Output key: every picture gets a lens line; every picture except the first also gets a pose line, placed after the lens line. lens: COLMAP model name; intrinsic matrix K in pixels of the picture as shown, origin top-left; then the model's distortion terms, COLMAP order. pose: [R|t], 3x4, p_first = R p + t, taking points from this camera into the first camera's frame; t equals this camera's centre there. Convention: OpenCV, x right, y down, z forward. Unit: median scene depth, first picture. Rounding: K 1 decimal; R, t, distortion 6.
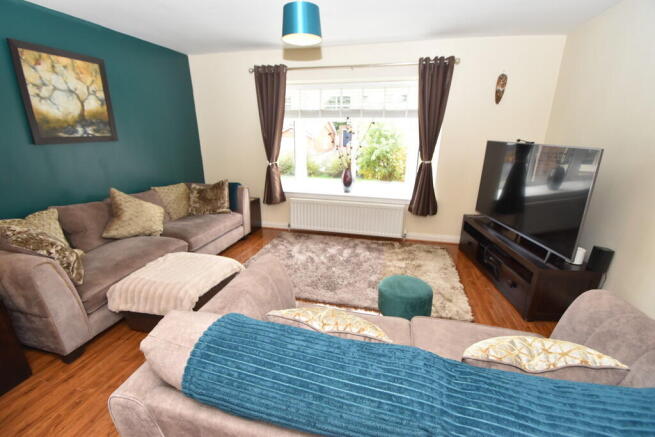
lens RADIAL K [[290.3, 0, 326.8], [0, 290.3, 217.8], [0, 0, 1]] dist [0.002726, -0.002709]
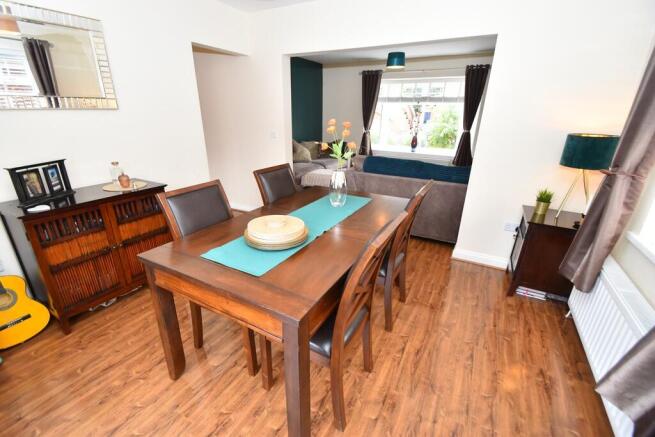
lens RADIAL K [[290.3, 0, 322.3], [0, 290.3, 220.5], [0, 0, 1]] dist [0.002726, -0.002709]
pose [[0.965728, 0.098572, -0.240110, 0.011726], [-0.083137, 0.993816, 0.073610, 0.217435], [0.245880, -0.051125, 0.967951, -0.681054]]
